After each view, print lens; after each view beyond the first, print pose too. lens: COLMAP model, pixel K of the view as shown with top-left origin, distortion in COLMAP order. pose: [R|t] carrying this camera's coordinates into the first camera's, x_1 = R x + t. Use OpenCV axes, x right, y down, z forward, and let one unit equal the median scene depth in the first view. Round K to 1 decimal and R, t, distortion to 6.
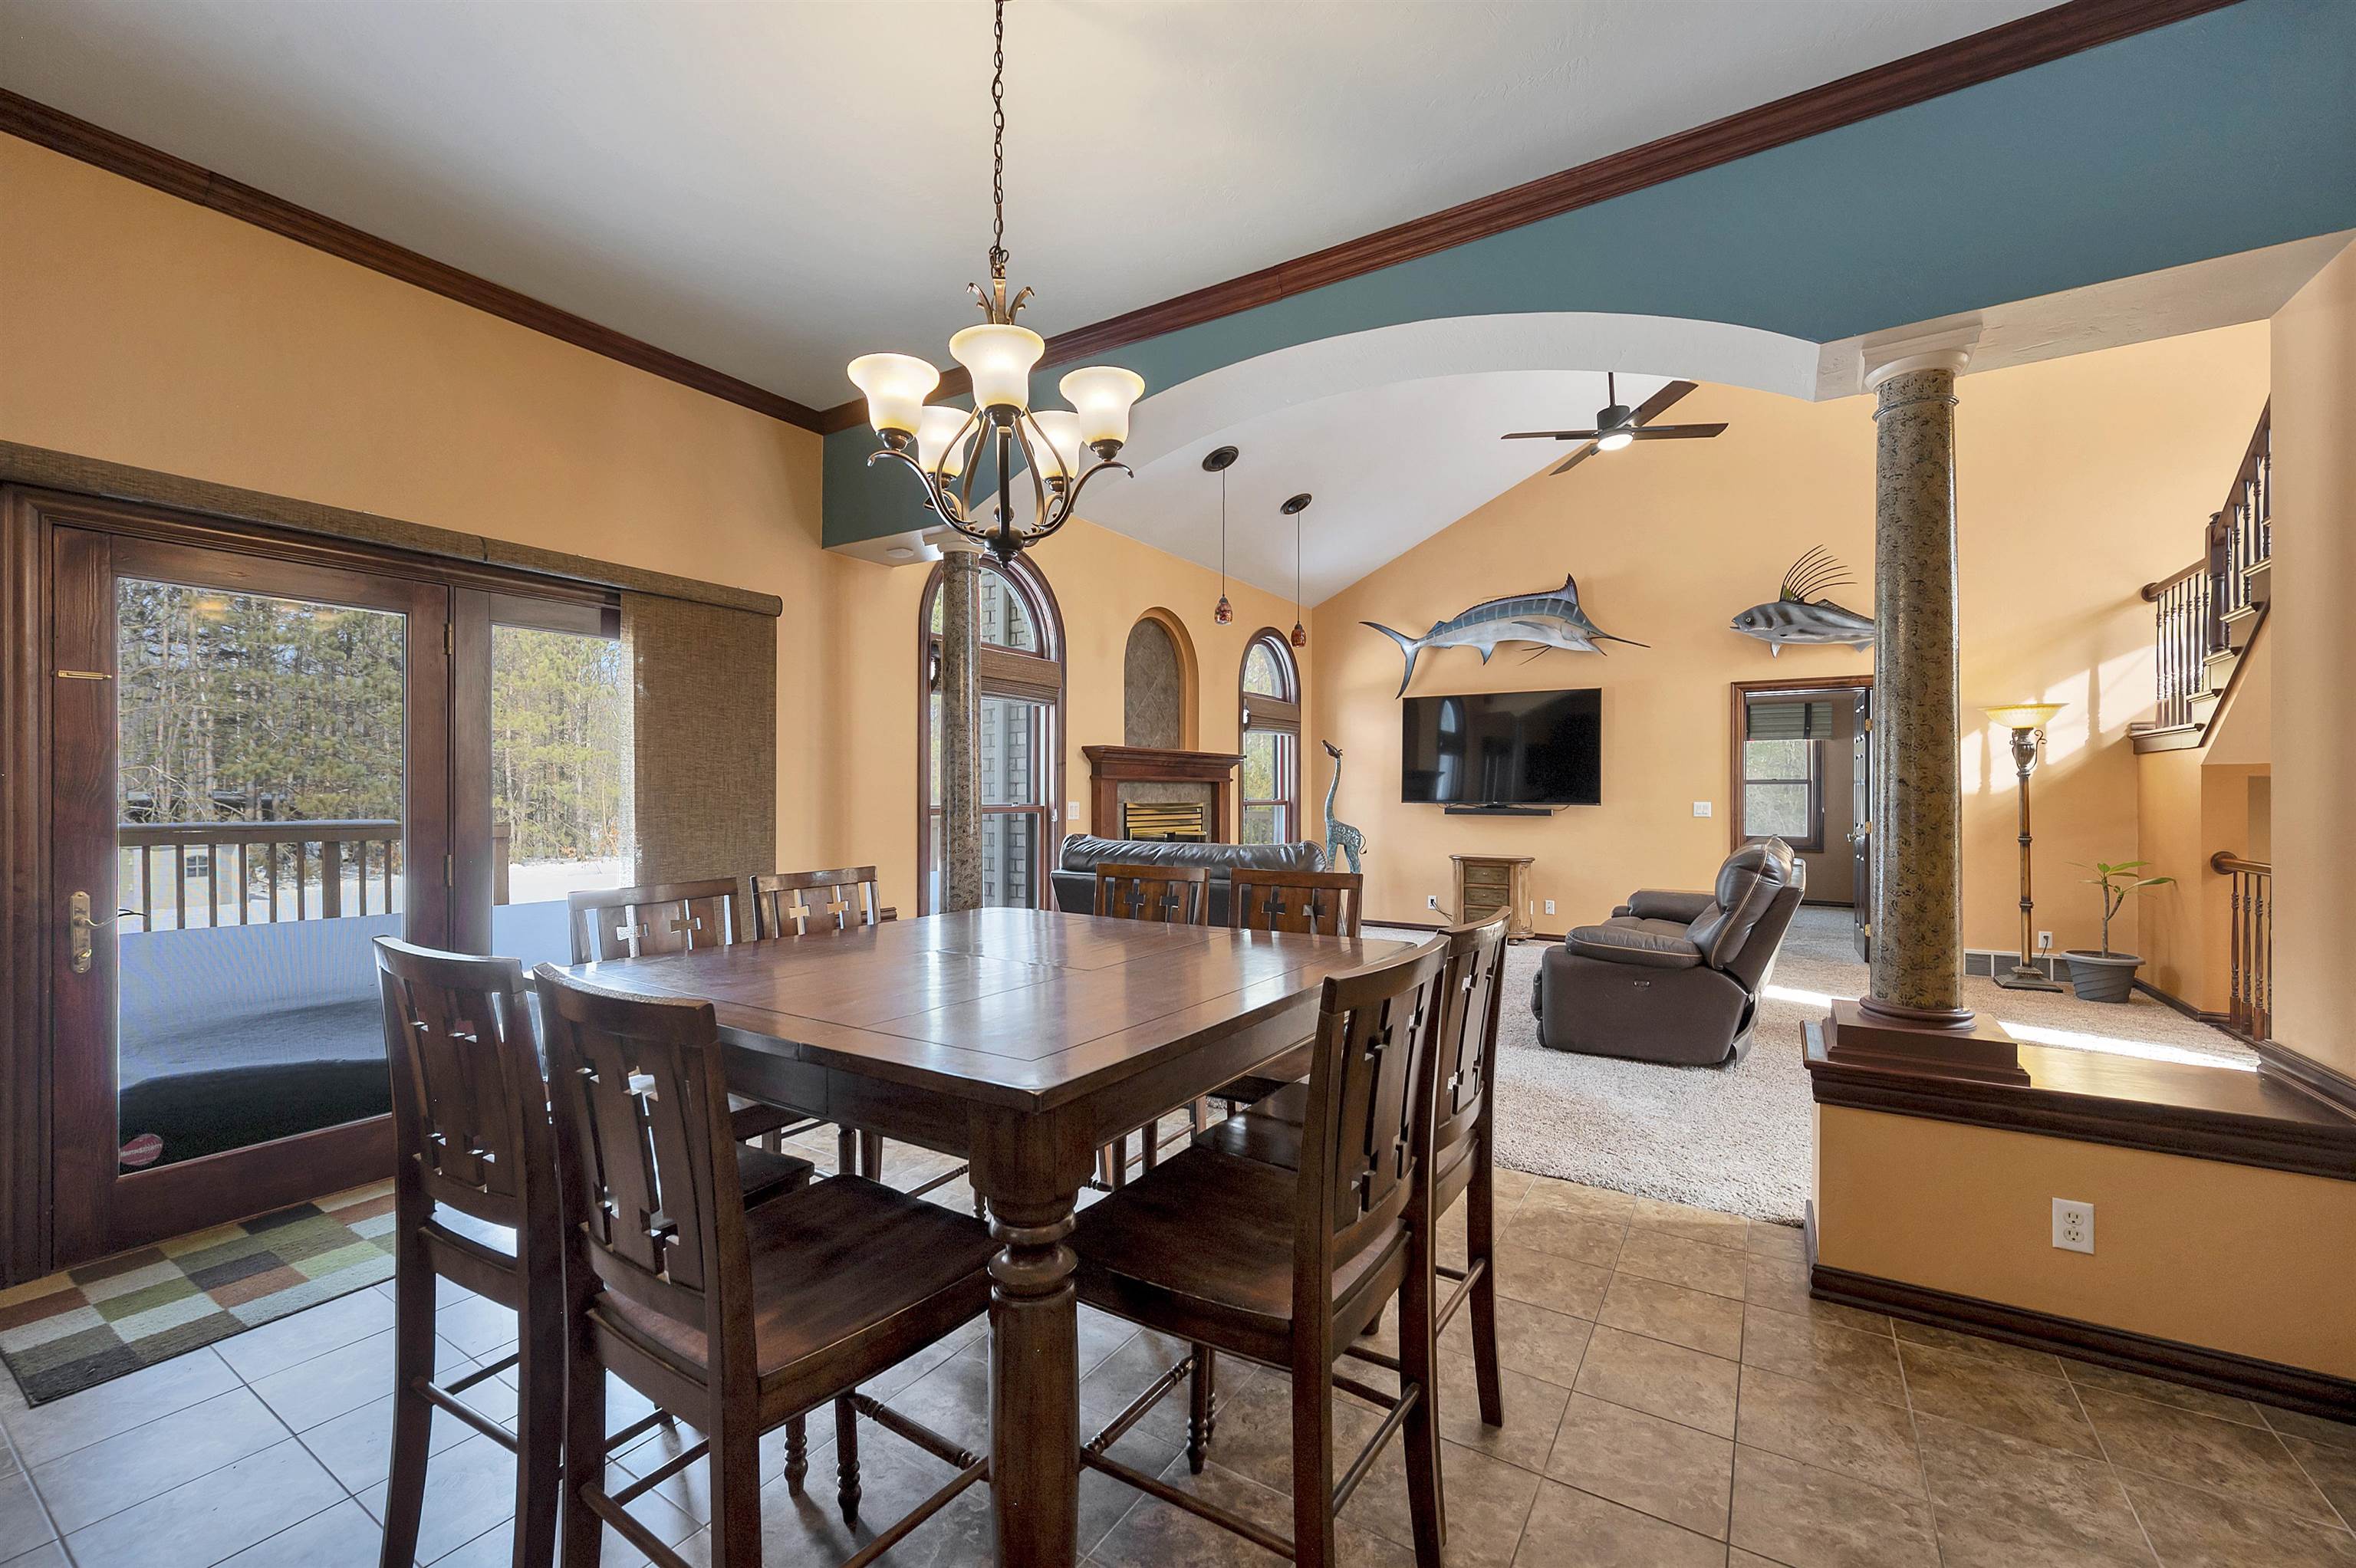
lens RADIAL K [[953.6, 0, 1185.0], [0, 953.6, 791.4], [0, 0, 1]] dist [-0.000302, -0.000380]
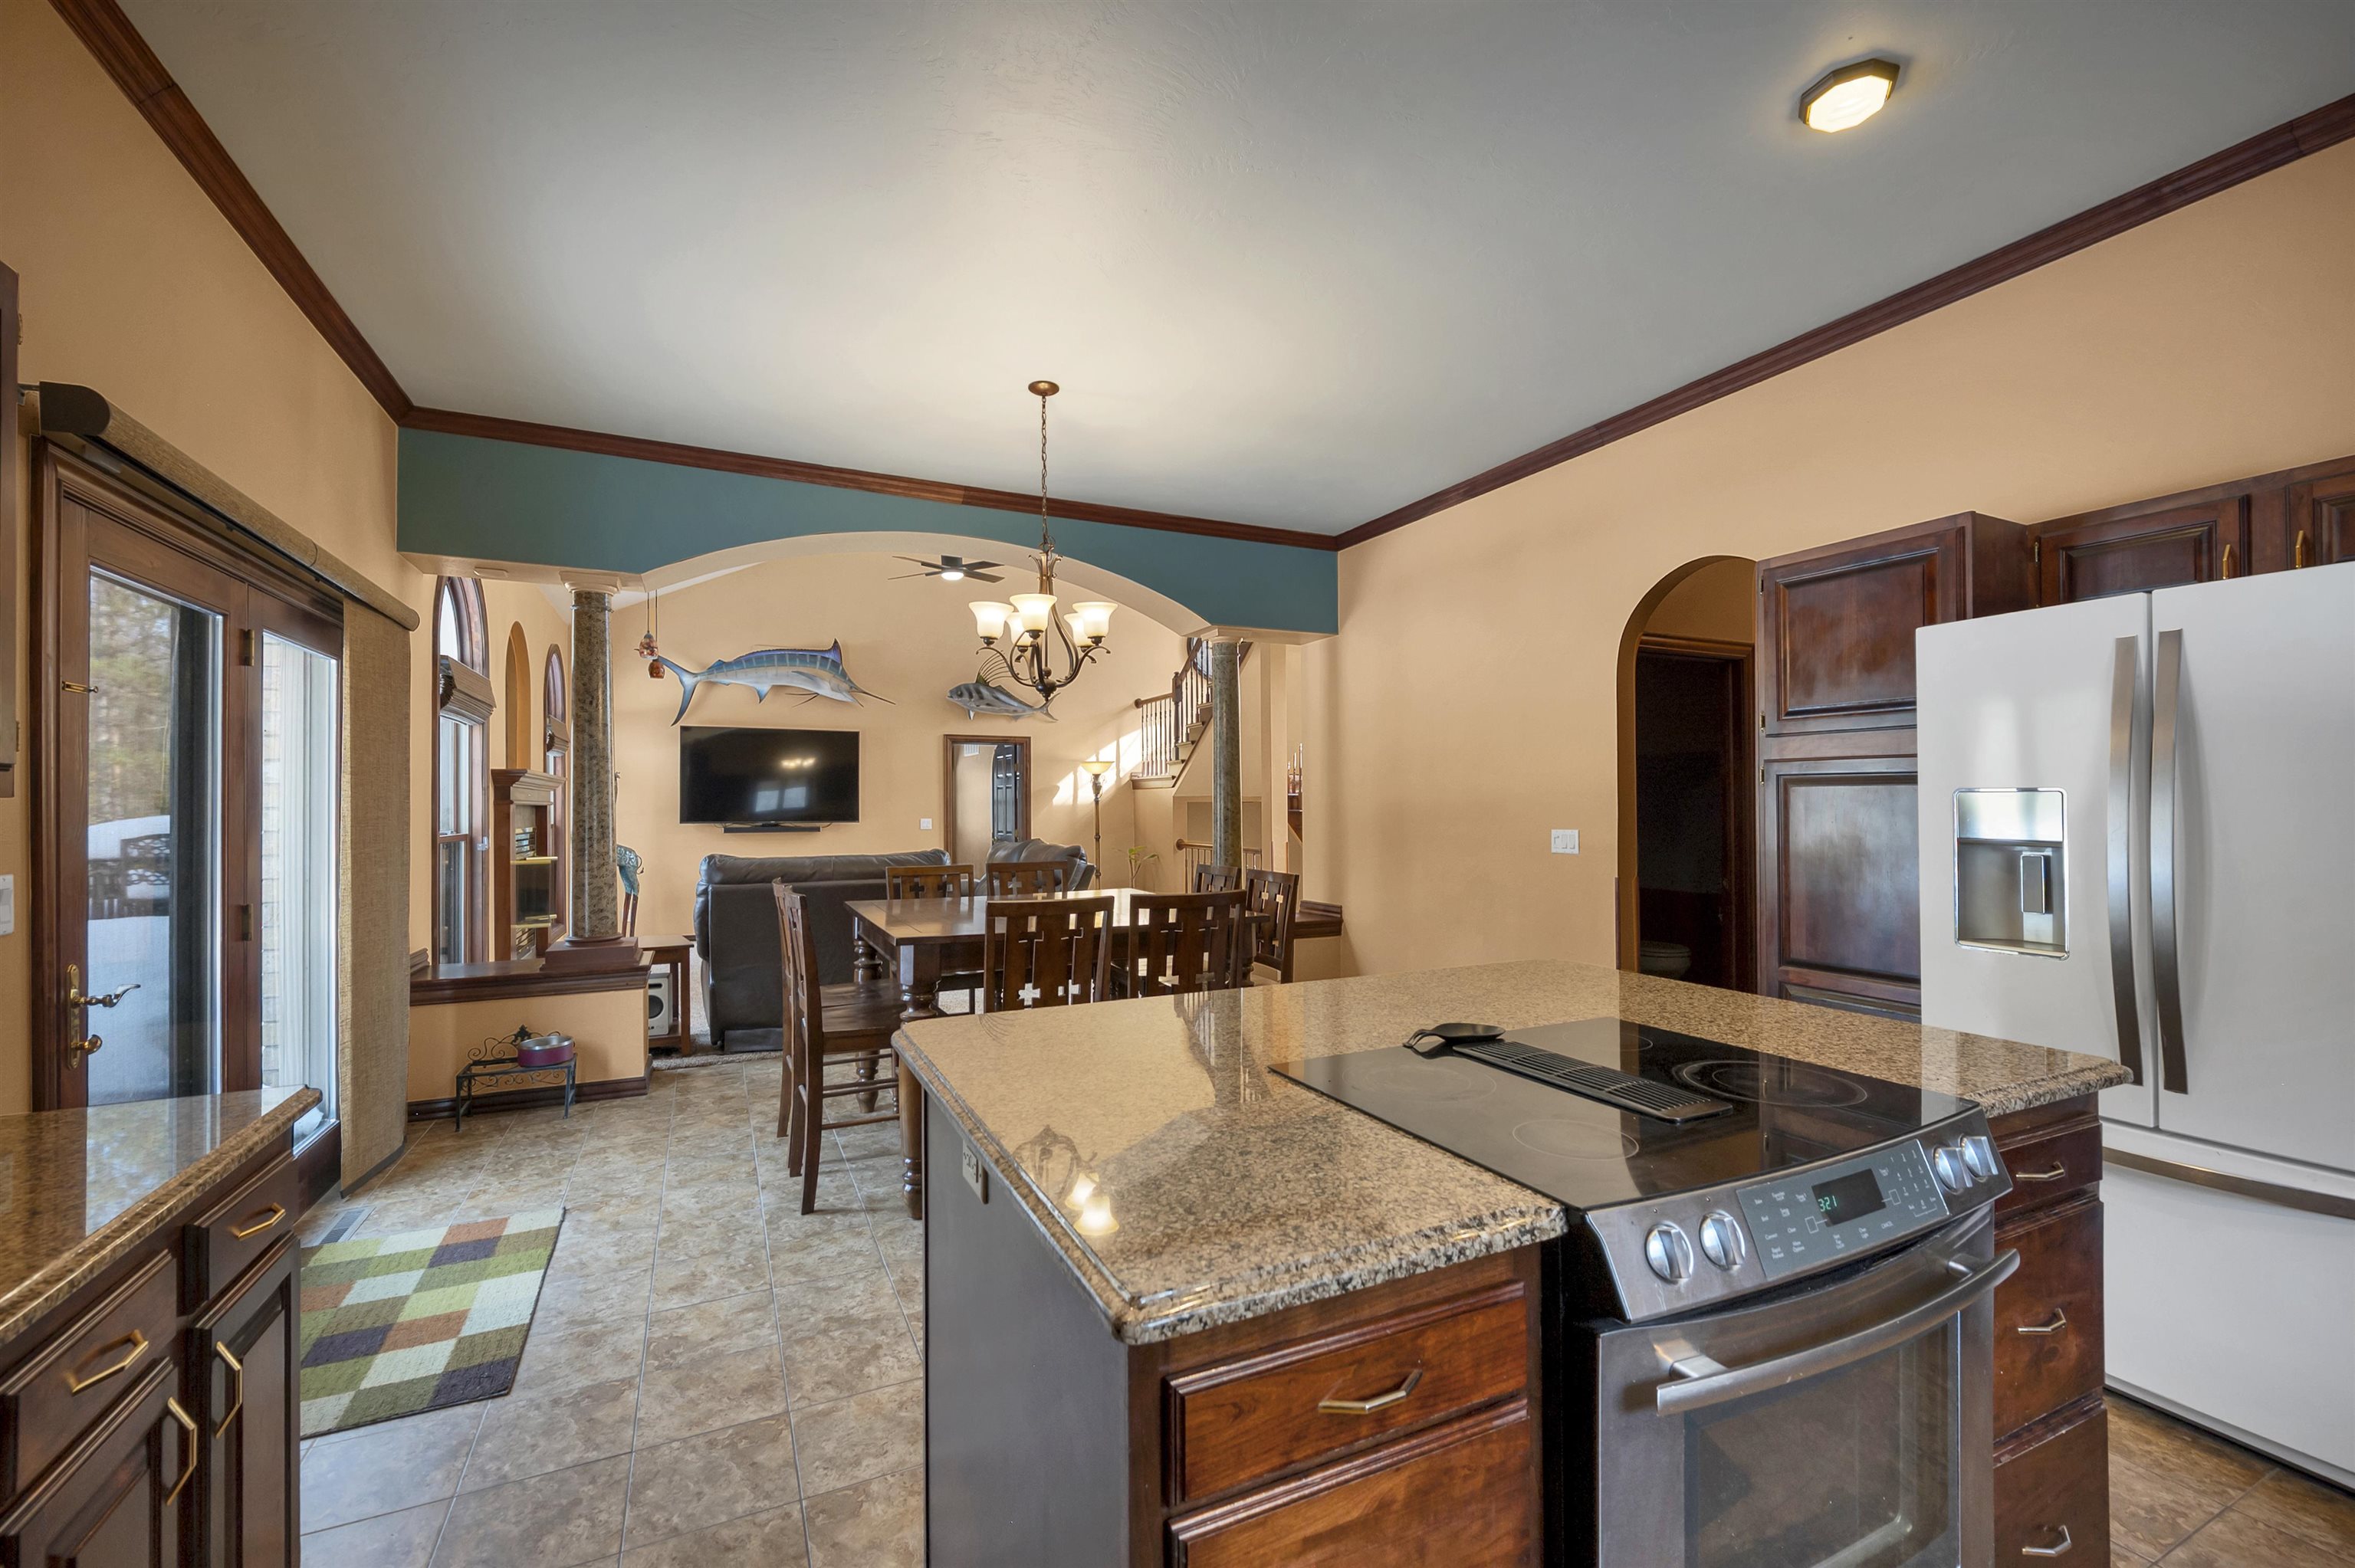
lens RADIAL K [[970.5, 0, 1177.5], [0, 970.5, 784.0], [0, 0, 1]] dist [-0.001490, -0.000134]
pose [[0.534635, 0.014907, 0.844951, -0.529825], [0.005263, 0.999766, -0.020969, -0.008641], [-0.845067, 0.015658, 0.534432, -0.080024]]
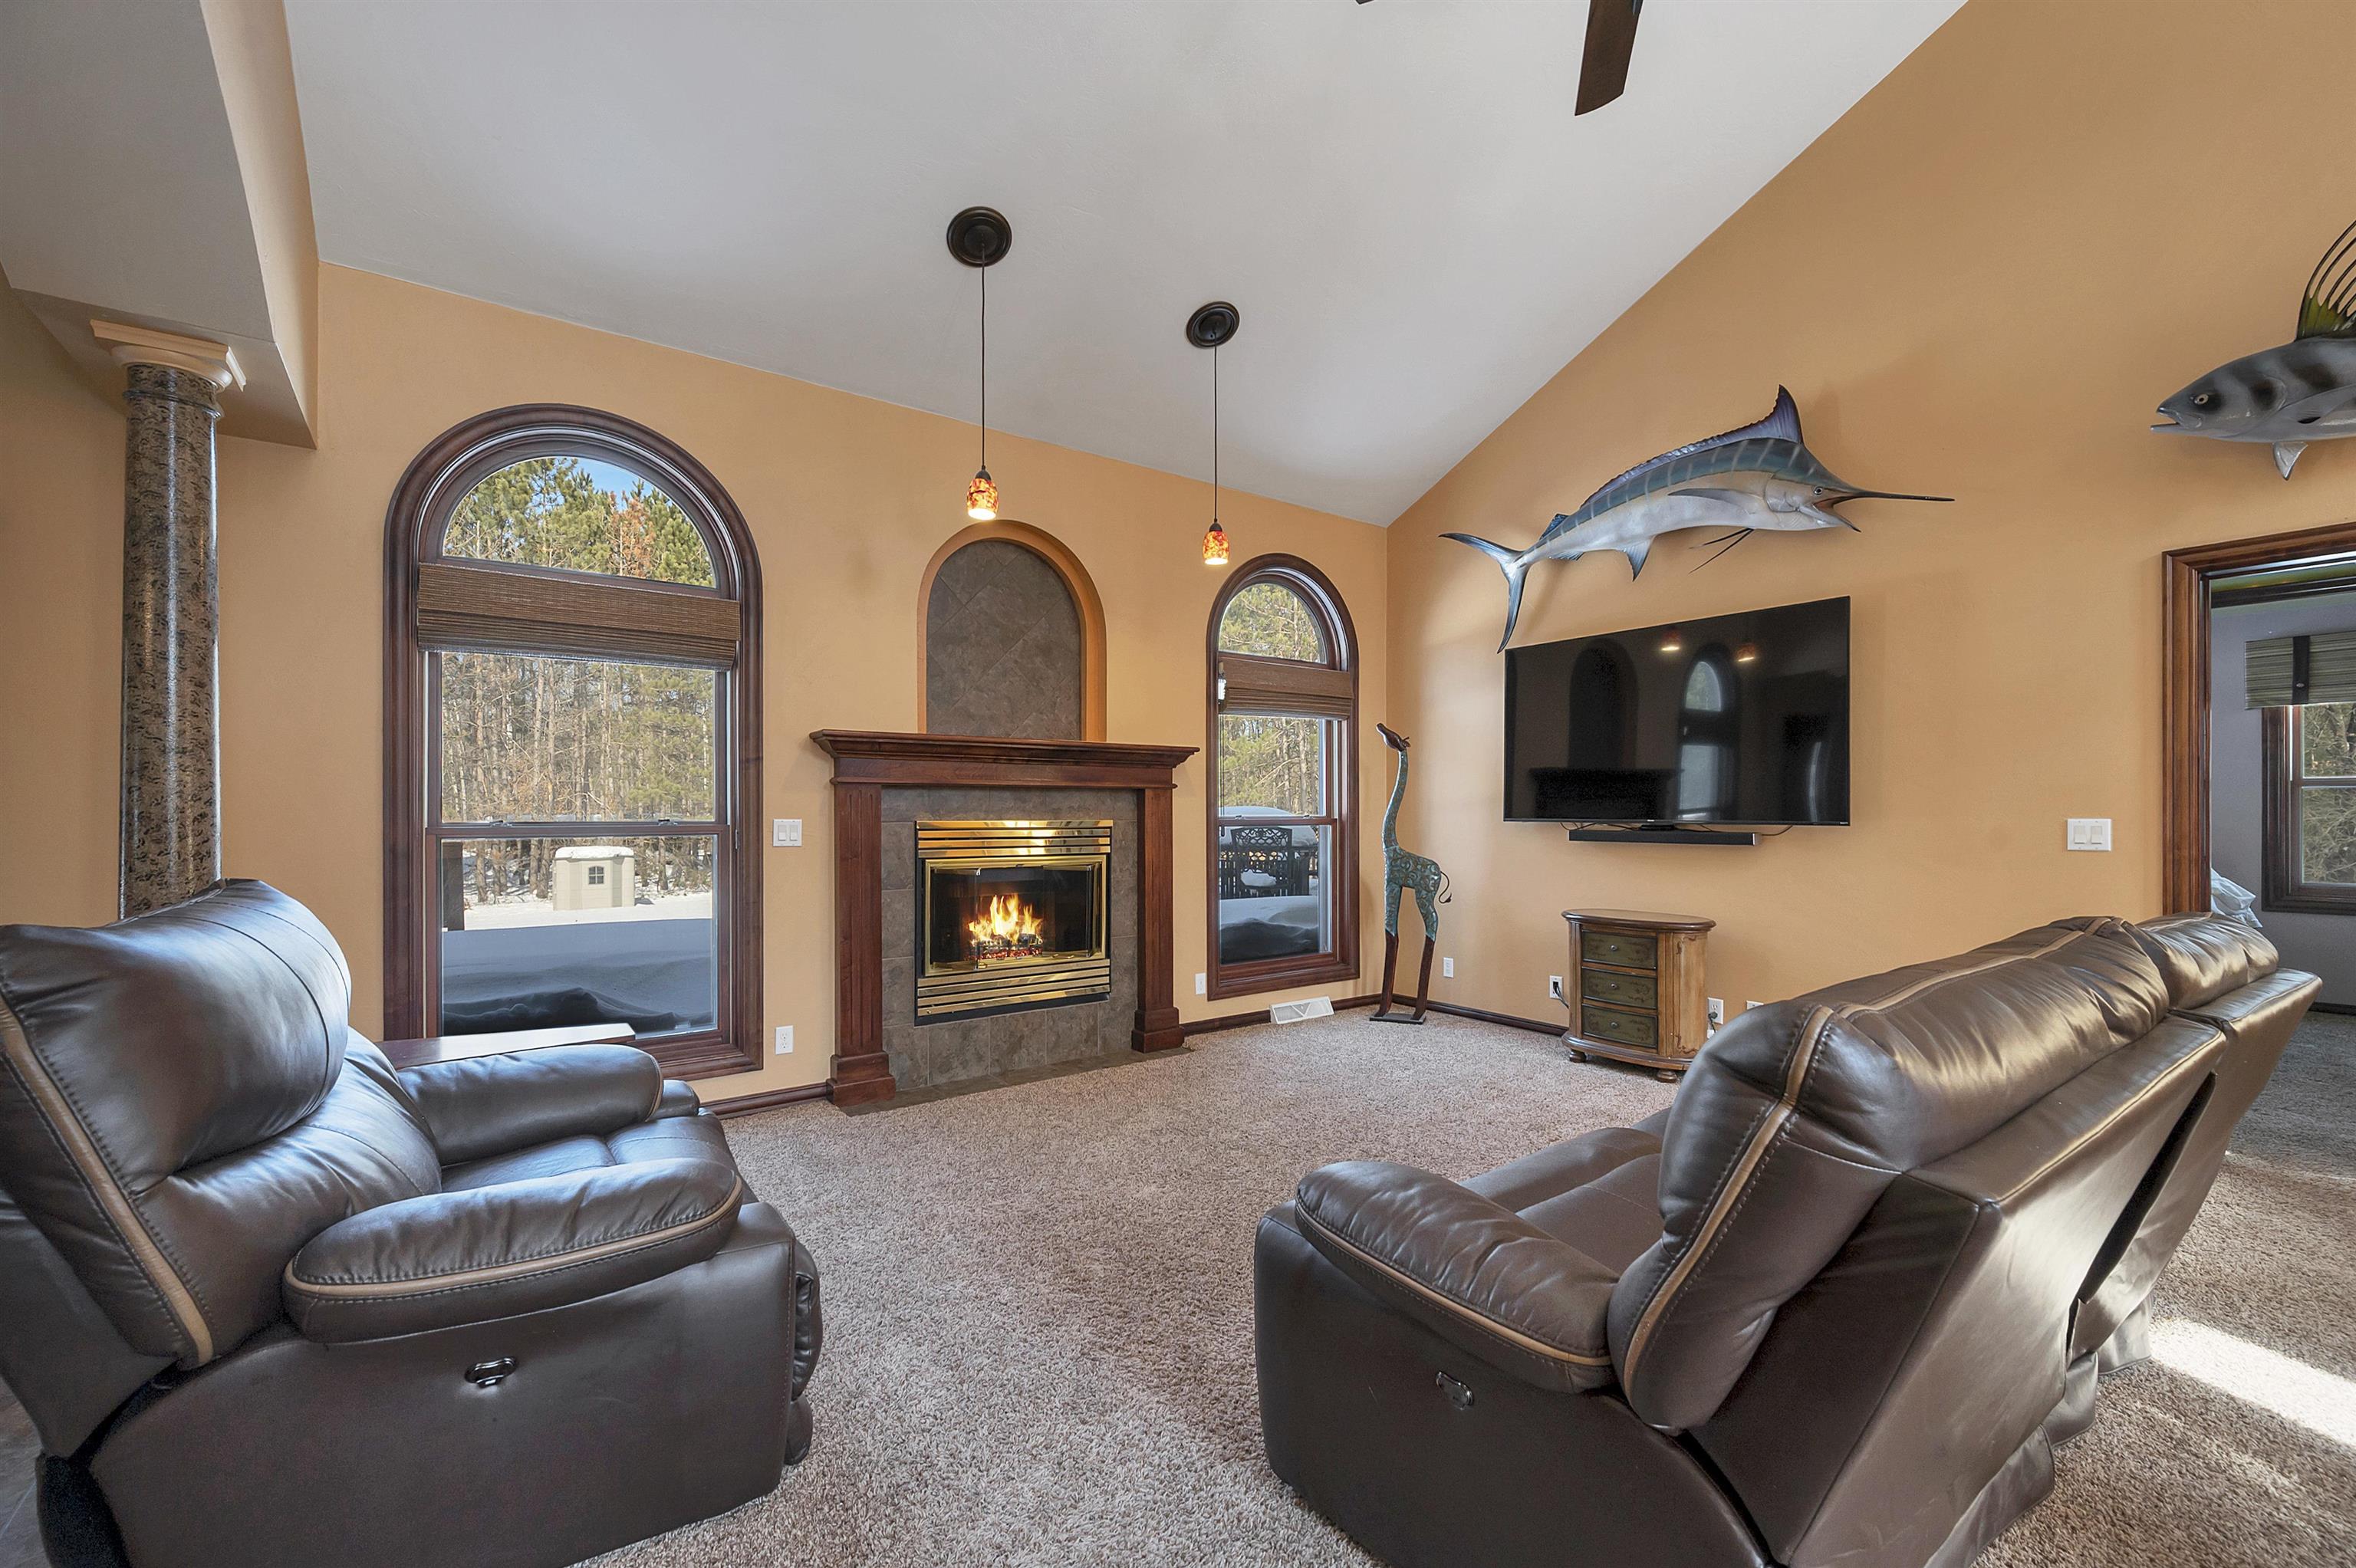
lens RADIAL K [[970.1, 0, 1176.3], [0, 970.1, 812.5], [0, 0, 1]] dist [-0.001535, -0.000322]
pose [[0.929914, -0.003820, -0.367757, 0.348960], [0.003345, 0.999993, -0.001930, 0.009017], [0.367761, 0.000565, 0.929920, 0.458556]]
